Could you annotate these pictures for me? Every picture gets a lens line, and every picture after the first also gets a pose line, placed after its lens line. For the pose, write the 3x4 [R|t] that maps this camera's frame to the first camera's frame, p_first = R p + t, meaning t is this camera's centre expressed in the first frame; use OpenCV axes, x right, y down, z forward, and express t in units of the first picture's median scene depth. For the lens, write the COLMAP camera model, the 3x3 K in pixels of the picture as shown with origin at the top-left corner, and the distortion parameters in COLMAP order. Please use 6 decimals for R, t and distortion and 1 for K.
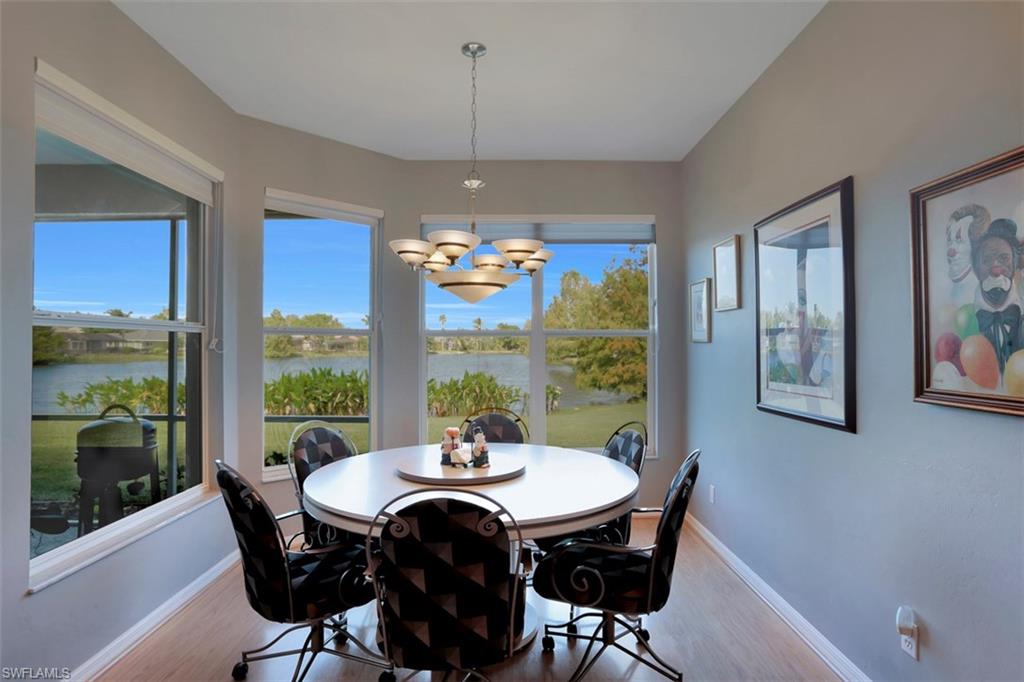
lens RADIAL K [[552.5, 0, 507.3], [0, 552.5, 339.8], [0, 0, 1]] dist [-0.055645, 0.033066]
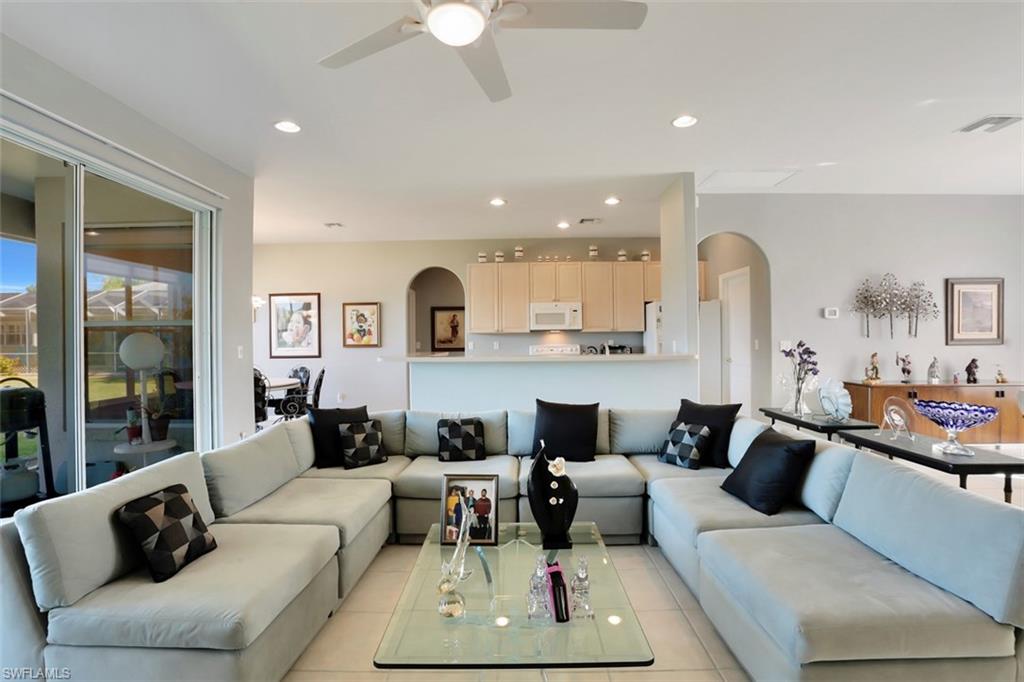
lens RADIAL K [[498.7, 0, 512.0], [0, 498.7, 341.0], [0, 0, 1]] dist [-0.077208, 0.037676]
pose [[0.013403, -0.004256, 0.999901, -1.404310], [-0.002336, 0.999988, 0.004287, 0.014269], [-0.999907, -0.002393, 0.013393, -0.213925]]
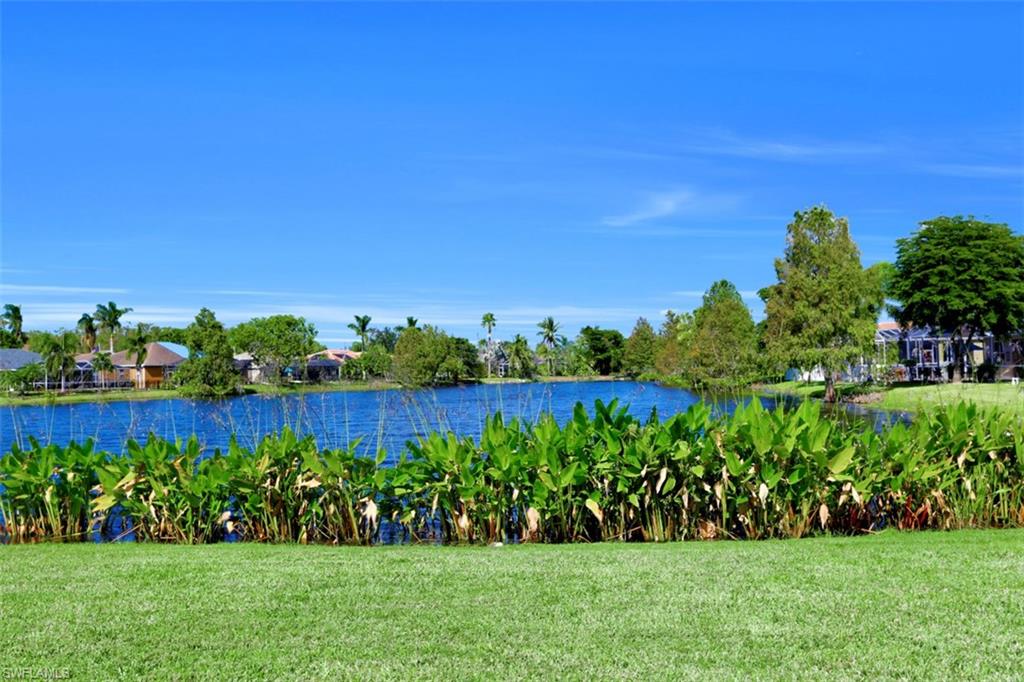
lens RADIAL K [[960.0, 0, 505.1], [0, 960.0, 342.1], [0, 0, 1]] dist [0.023185, 0.018403]
pose [[0.997397, -0.024478, -0.067817, -1.426532], [0.023248, 0.999552, -0.018869, 0.083993], [0.068248, 0.017244, 0.997519, 1.355350]]
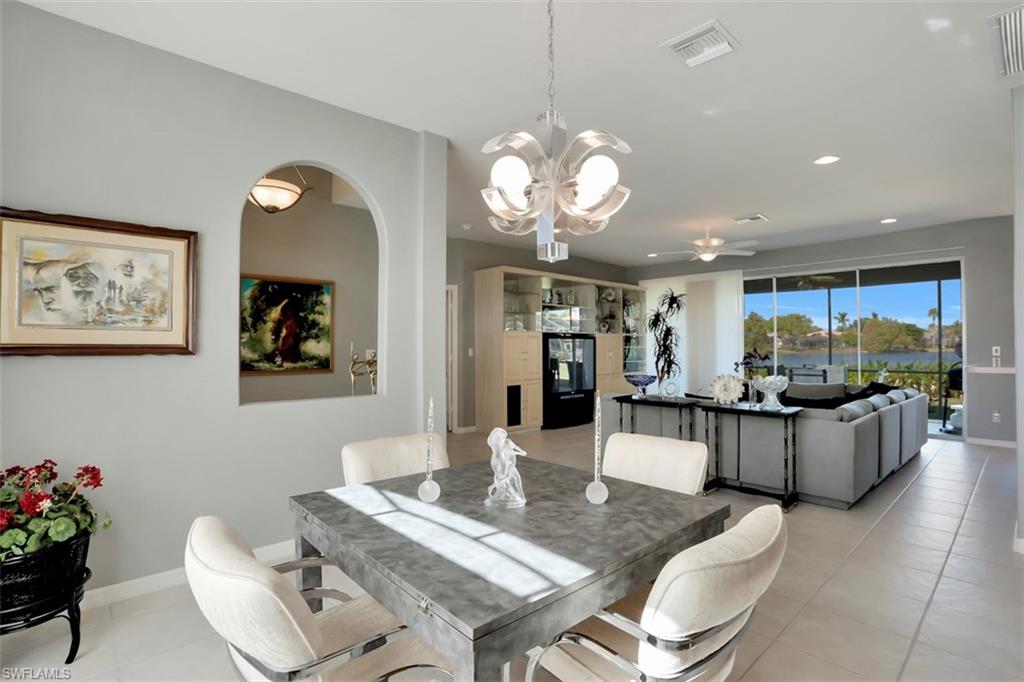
lens RADIAL K [[498.7, 0, 512.0], [0, 498.7, 341.0], [0, 0, 1]] dist [-0.077208, 0.037676]
pose [[0.678626, -0.009027, -0.734428, -0.367588], [0.012398, 0.999923, -0.000834, -0.001327], [0.734379, -0.008540, 0.678686, -1.523120]]
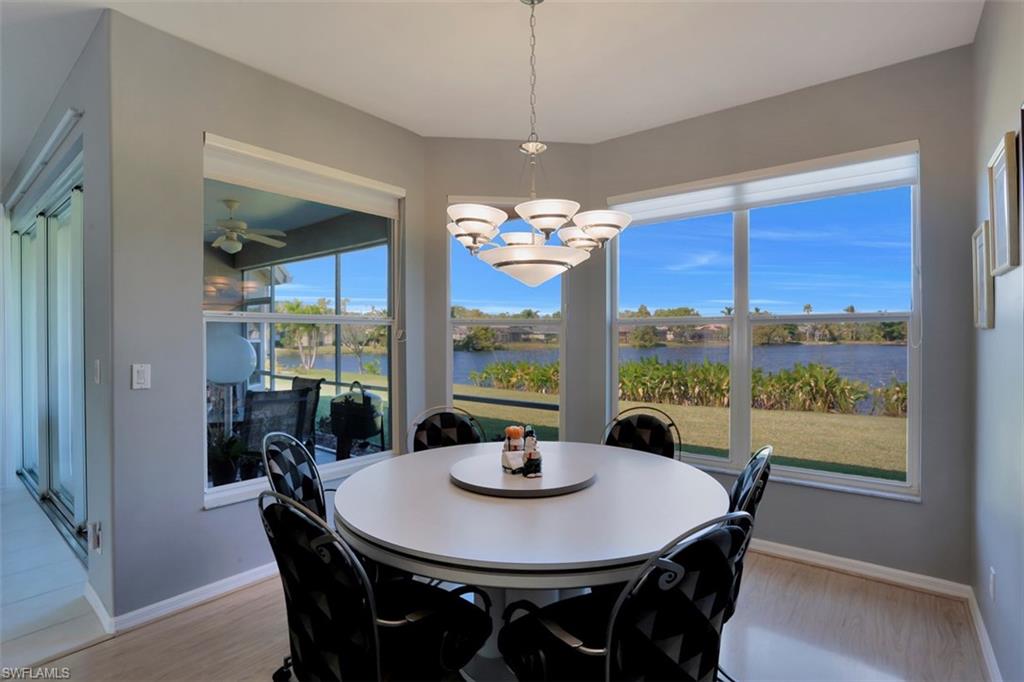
lens RADIAL K [[498.7, 0, 512.0], [0, 498.7, 341.0], [0, 0, 1]] dist [-0.077208, 0.037676]
pose [[0.784859, 0.003010, -0.619666, 0.233035], [0.009417, 0.999815, 0.016785, 0.003989], [0.619602, -0.019009, 0.784686, 0.215424]]
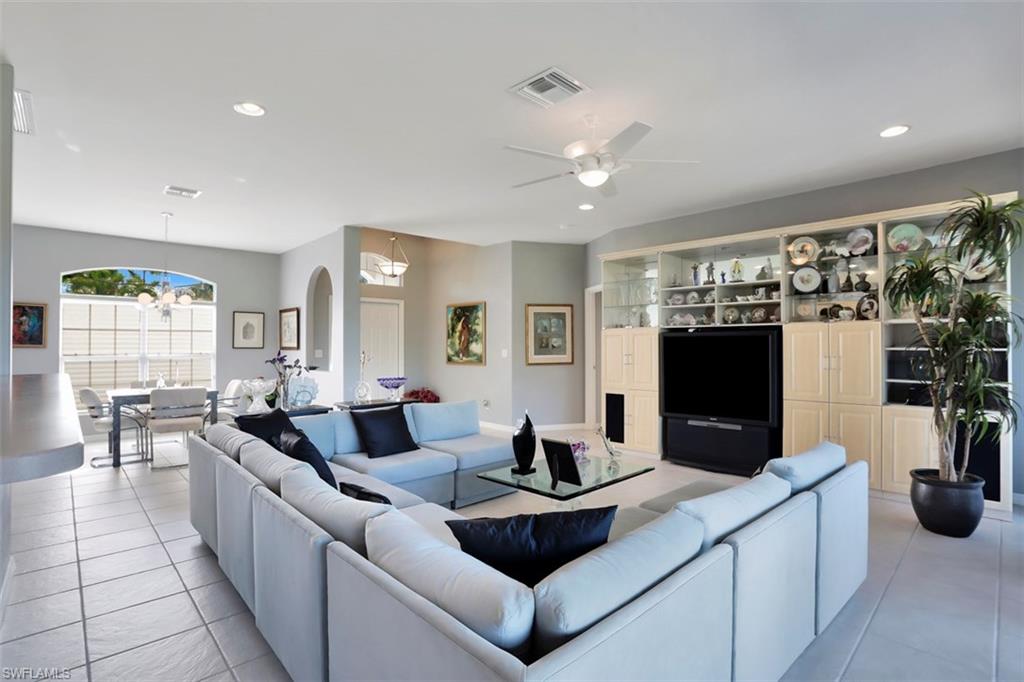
lens RADIAL K [[498.7, 0, 512.0], [0, 498.7, 341.0], [0, 0, 1]] dist [-0.077208, 0.037676]
pose [[-0.718457, -0.006117, -0.695545, -0.409364], [0.011947, 0.999705, -0.021133, 0.022074], [0.695469, -0.023493, -0.718172, 0.266948]]
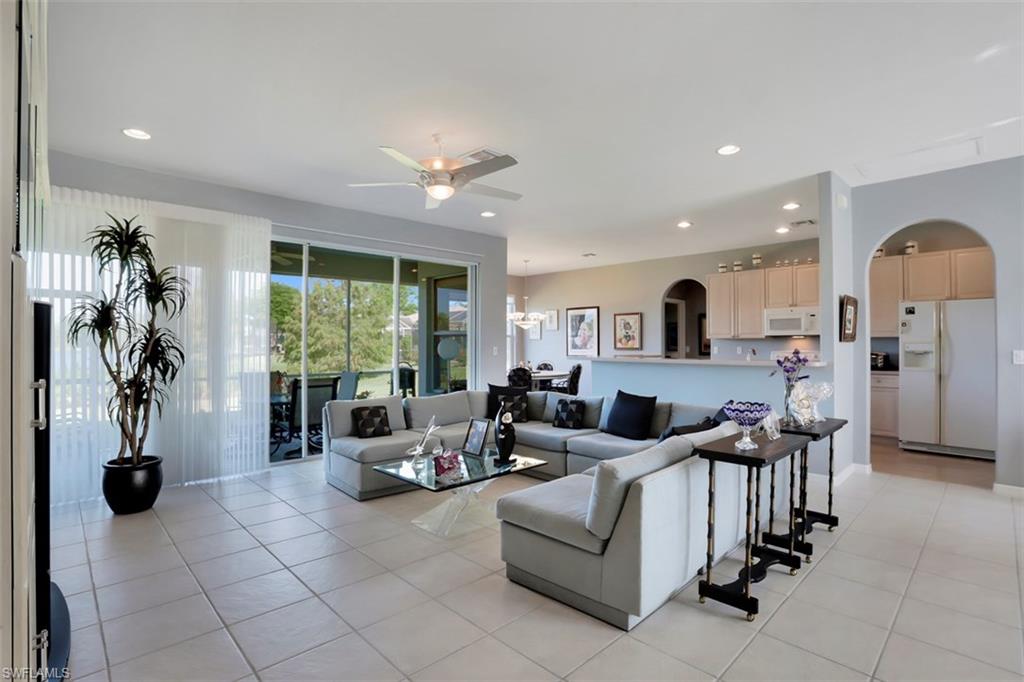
lens RADIAL K [[498.7, 0, 512.0], [0, 498.7, 341.0], [0, 0, 1]] dist [-0.077208, 0.037676]
pose [[0.716830, 0.004642, 0.697233, -1.499586], [-0.008810, 0.999958, 0.002399, 0.006410], [-0.697193, -0.007862, 0.716841, -0.827103]]
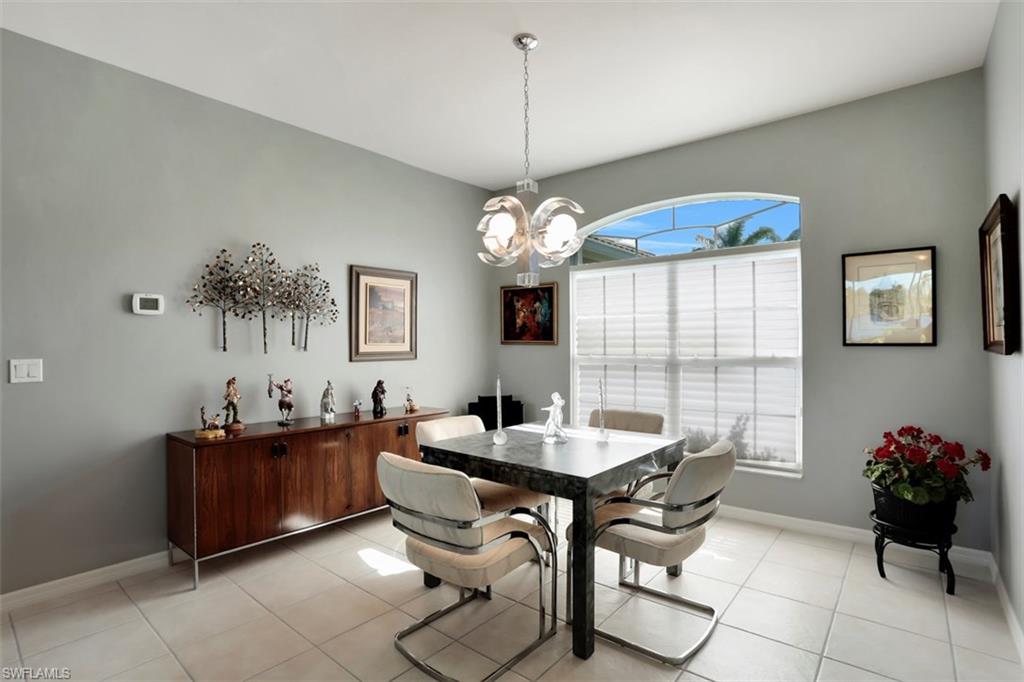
lens RADIAL K [[492.1, 0, 508.7], [0, 492.1, 342.5], [0, 0, 1]] dist [-0.076857, 0.035554]
pose [[-0.748408, 0.002100, 0.663235, -0.964904], [-0.005506, 0.999941, -0.009380, 0.001414], [-0.663216, -0.010672, -0.748352, -0.816999]]
